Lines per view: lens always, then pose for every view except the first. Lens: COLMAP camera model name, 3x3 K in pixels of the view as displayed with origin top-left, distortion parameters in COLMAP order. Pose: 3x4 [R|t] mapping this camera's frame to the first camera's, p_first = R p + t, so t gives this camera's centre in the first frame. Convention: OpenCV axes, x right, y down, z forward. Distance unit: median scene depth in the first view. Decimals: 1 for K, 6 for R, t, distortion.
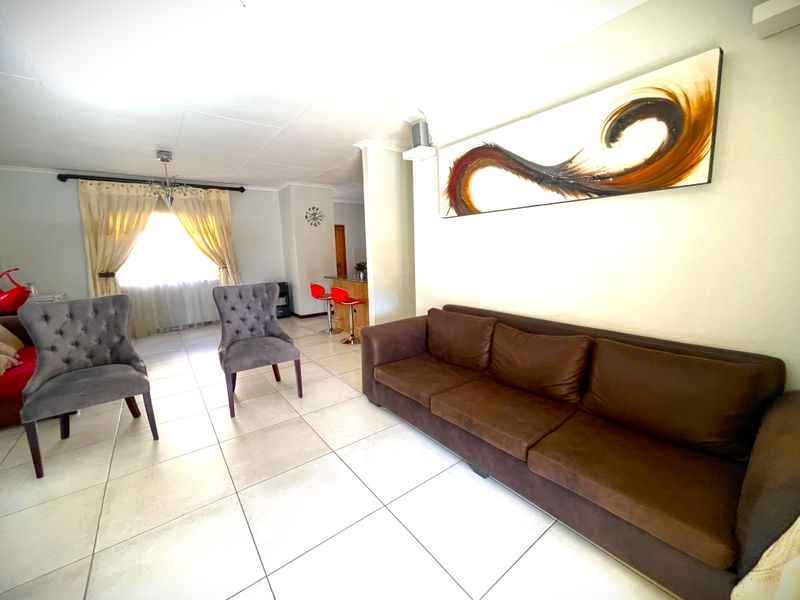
lens RADIAL K [[326.1, 0, 397.9], [0, 326.1, 298.0], [0, 0, 1]] dist [-0.000353, 0.000046]
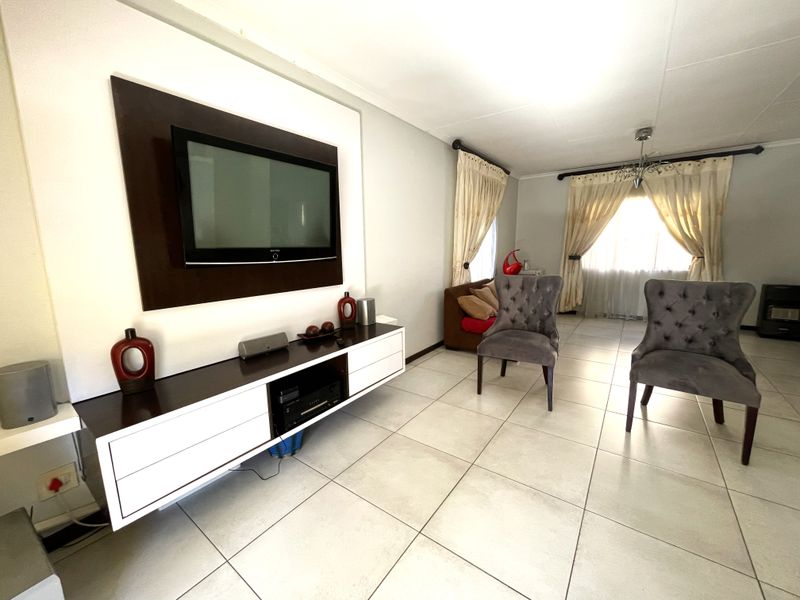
lens RADIAL K [[326.1, 0, 397.9], [0, 326.1, 298.0], [0, 0, 1]] dist [-0.000353, 0.000046]
pose [[0.280814, 0.176567, -0.943381, 0.062841], [-0.134860, 0.980439, 0.143359, -0.018834], [0.950240, 0.086967, 0.299132, 0.117825]]
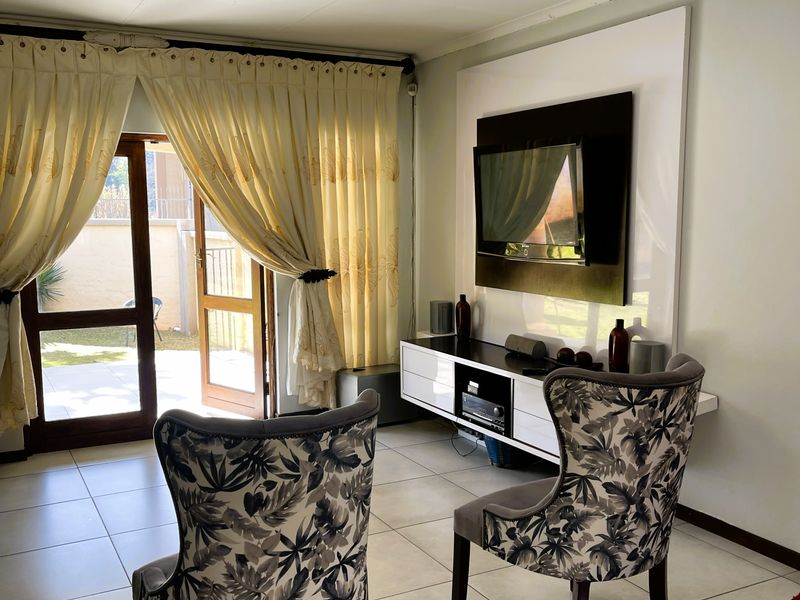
lens RADIAL K [[772.0, 0, 398.8], [0, 772.0, 300.5], [0, 0, 1]] dist [-0.003861, -0.010791]
pose [[-0.988931, 0.020156, 0.147000, -0.617200], [0.056987, 0.966341, 0.250874, -0.257627], [-0.136996, 0.256474, -0.956793, 1.490058]]
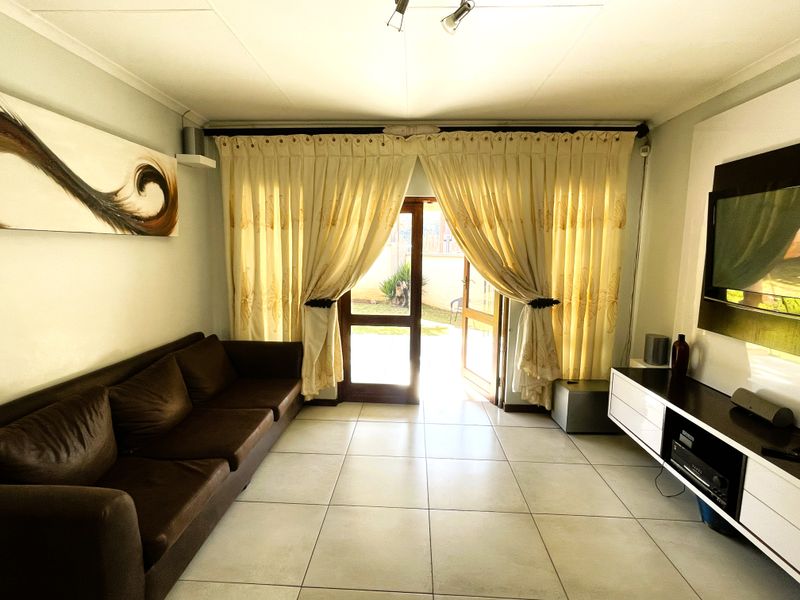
lens RADIAL K [[384.1, 0, 404.0], [0, 384.1, 297.9], [0, 0, 1]] dist [-0.010040, -0.000466]
pose [[-0.773362, -0.056245, 0.631465, -0.564661], [0.105516, 0.970744, 0.215691, -0.179525], [-0.625122, 0.233437, -0.744801, 0.901885]]
